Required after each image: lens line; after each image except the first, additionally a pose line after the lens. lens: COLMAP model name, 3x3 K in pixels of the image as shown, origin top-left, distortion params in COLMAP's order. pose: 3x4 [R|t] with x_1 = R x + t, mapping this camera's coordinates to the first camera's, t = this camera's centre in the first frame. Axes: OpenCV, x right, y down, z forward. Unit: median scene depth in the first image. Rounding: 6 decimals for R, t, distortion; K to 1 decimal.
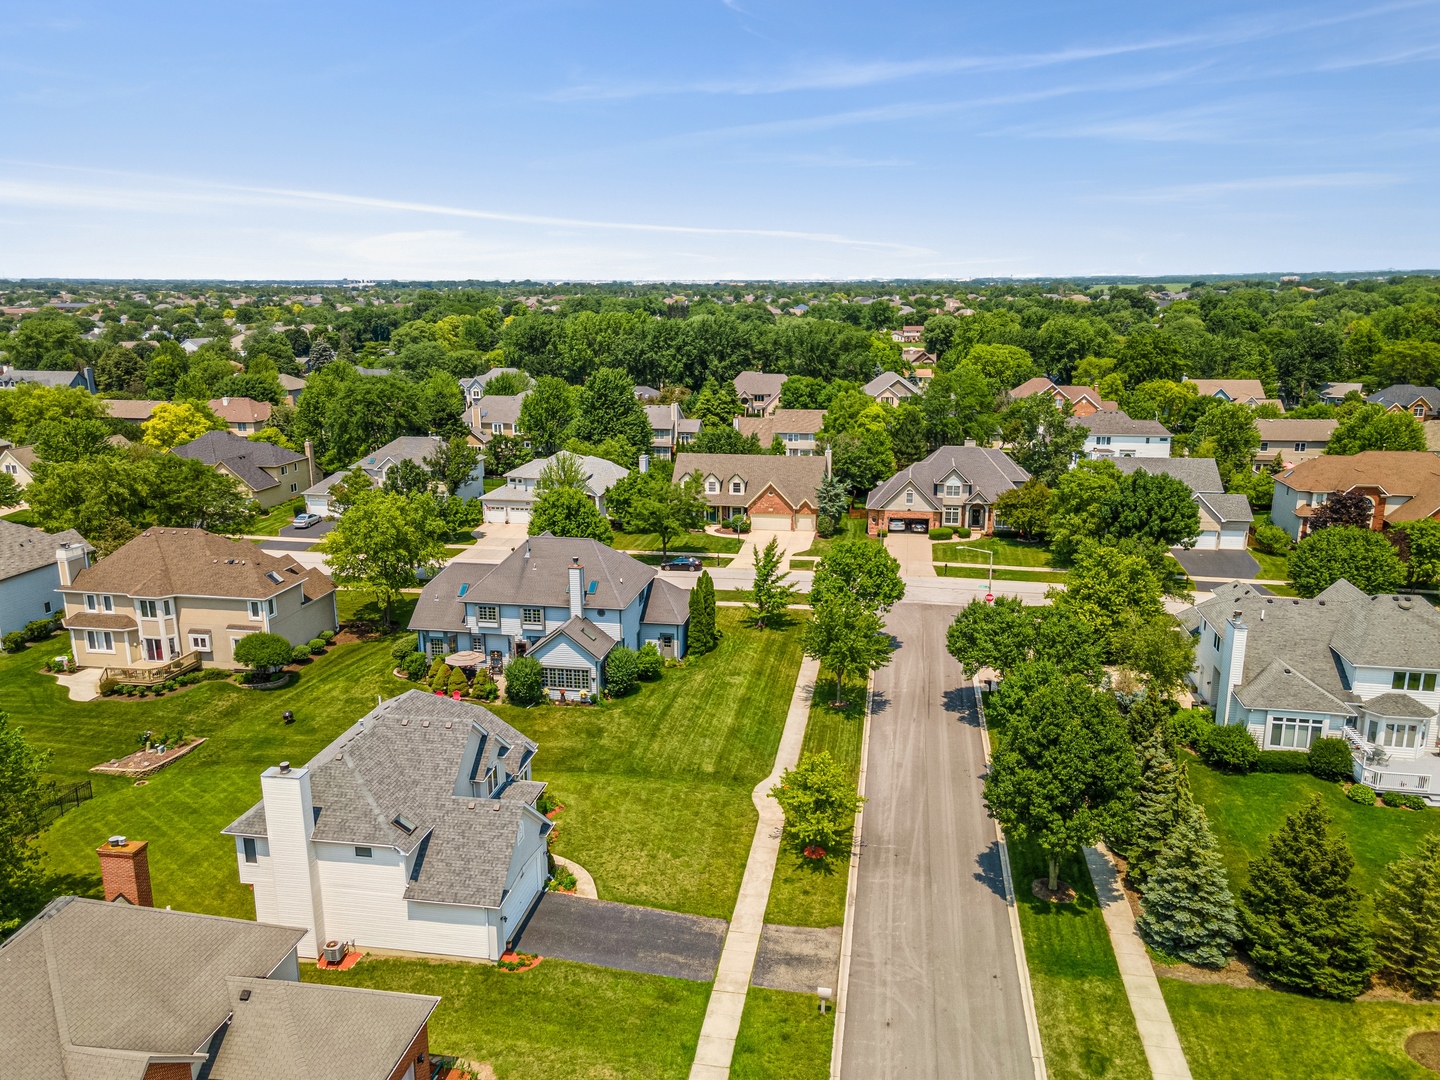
lens RADIAL K [[1048.4, 0, 721.5], [0, 1048.4, 545.1], [0, 0, 1]] dist [-0.000179, 0.066759]
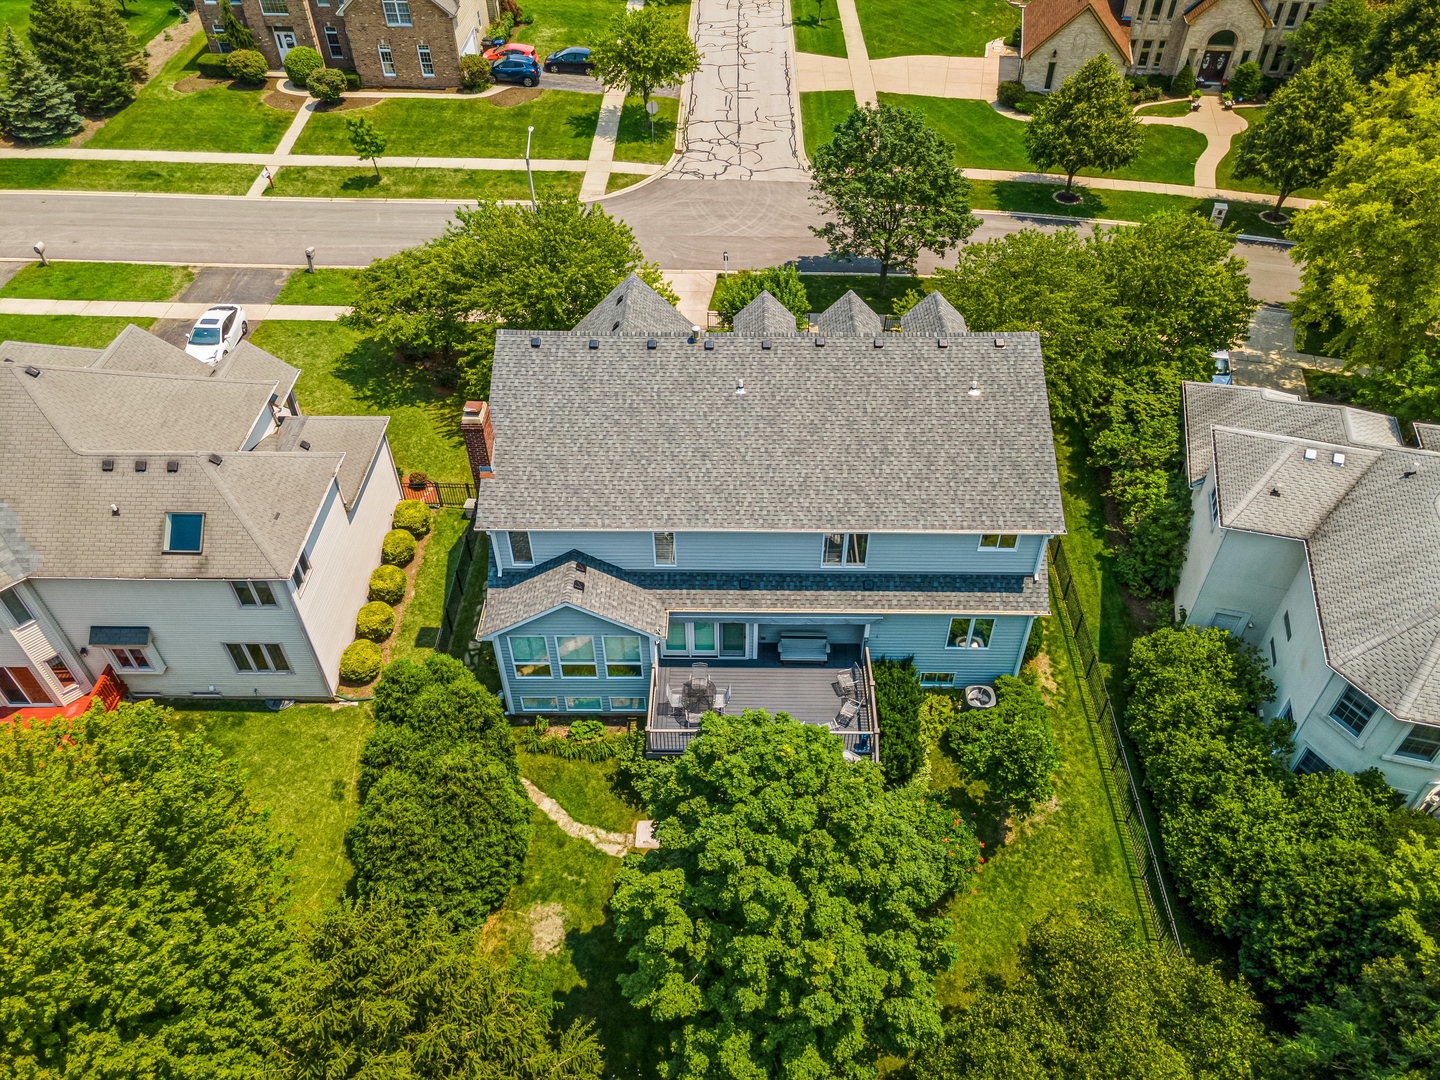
lens RADIAL K [[1053.1, 0, 724.4], [0, 1053.1, 535.9], [0, 0, 1]] dist [0.017249, 0.053527]
pose [[-0.161396, -0.667979, 0.726468, -0.618678], [0.245321, 0.685858, 0.685140, -0.004698], [-0.955913, 0.288797, 0.053174, 0.137295]]
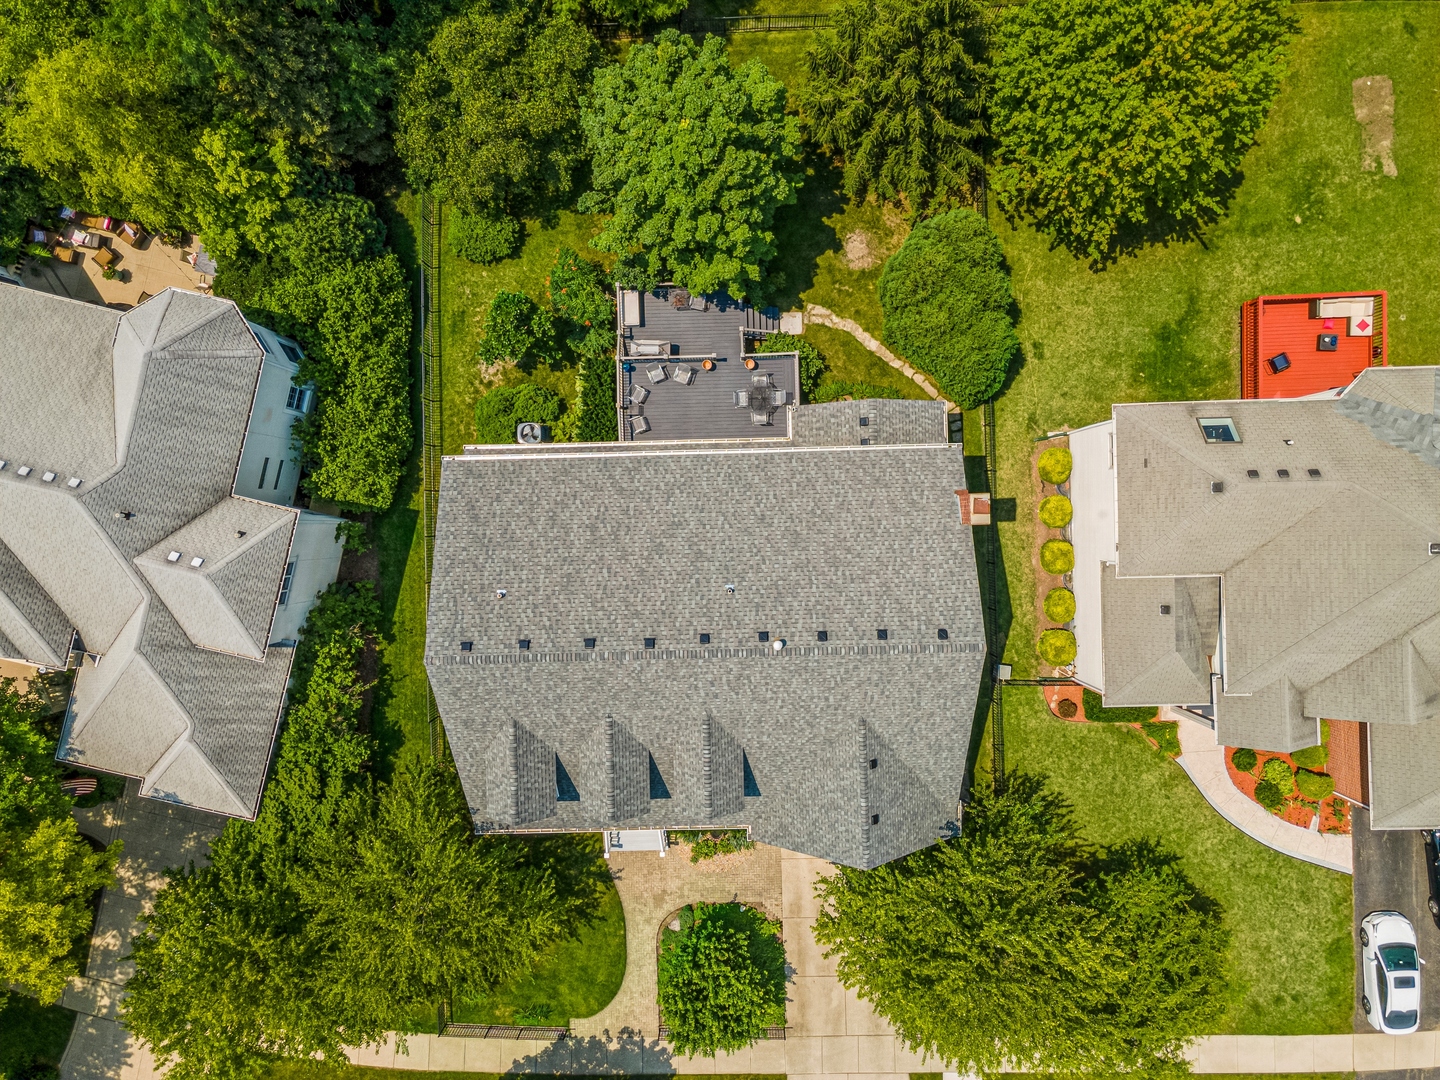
lens RADIAL K [[1053.1, 0, 724.4], [0, 1053.1, 535.9], [0, 0, 1]] dist [0.017249, 0.053527]
pose [[0.200534, 0.979514, 0.018376, -0.326468], [-0.227192, 0.028250, 0.973440, -0.157768], [0.952980, -0.199383, 0.228203, 0.048352]]
